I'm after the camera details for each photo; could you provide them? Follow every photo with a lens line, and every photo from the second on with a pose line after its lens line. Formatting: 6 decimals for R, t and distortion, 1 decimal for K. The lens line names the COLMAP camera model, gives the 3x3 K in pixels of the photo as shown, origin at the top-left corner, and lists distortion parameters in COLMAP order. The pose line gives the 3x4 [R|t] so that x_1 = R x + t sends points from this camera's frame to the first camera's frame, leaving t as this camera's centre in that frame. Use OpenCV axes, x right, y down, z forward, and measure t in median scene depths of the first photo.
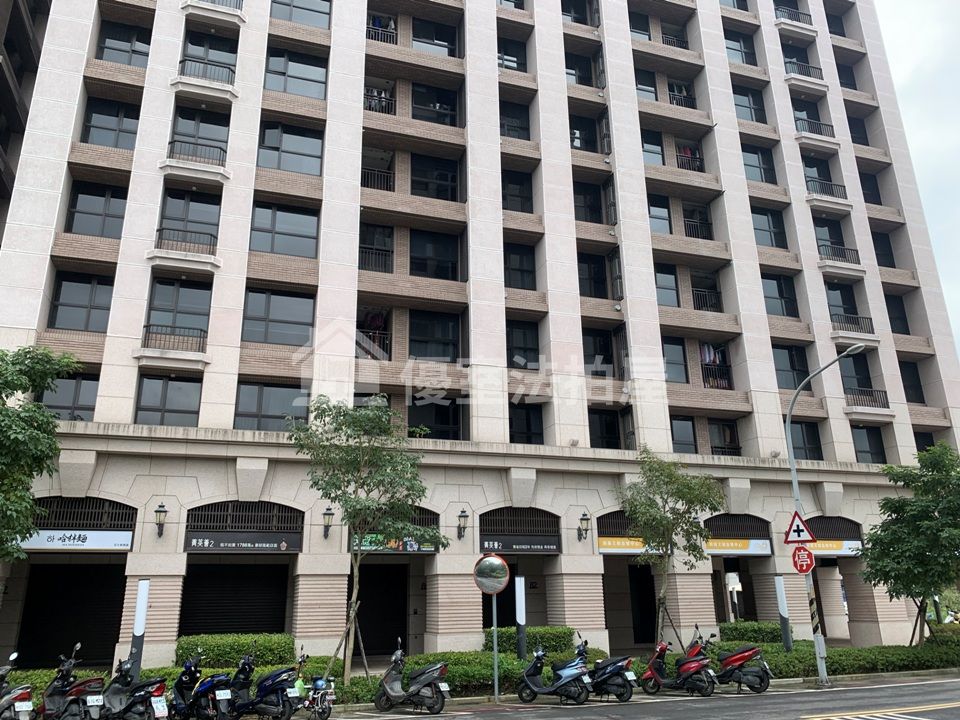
lens RADIAL K [[683.0, 0, 480.4], [0, 683.0, 372.5], [0, 0, 1]] dist [0.016744, -0.002581]
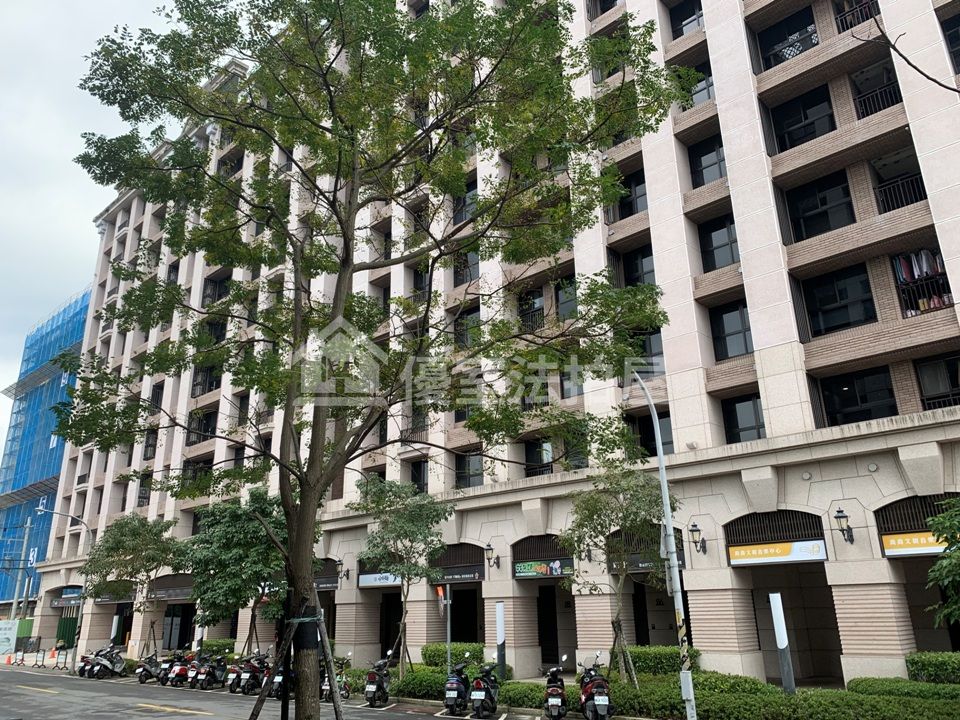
lens RADIAL K [[739.4, 0, 485.7], [0, 739.4, 355.2], [0, 0, 1]] dist [0.010784, -0.002706]
pose [[0.491266, -0.285516, -0.822884, 0.590585], [0.279074, 0.946538, -0.161811, 0.049412], [0.825091, -0.150153, 0.544682, 0.173968]]
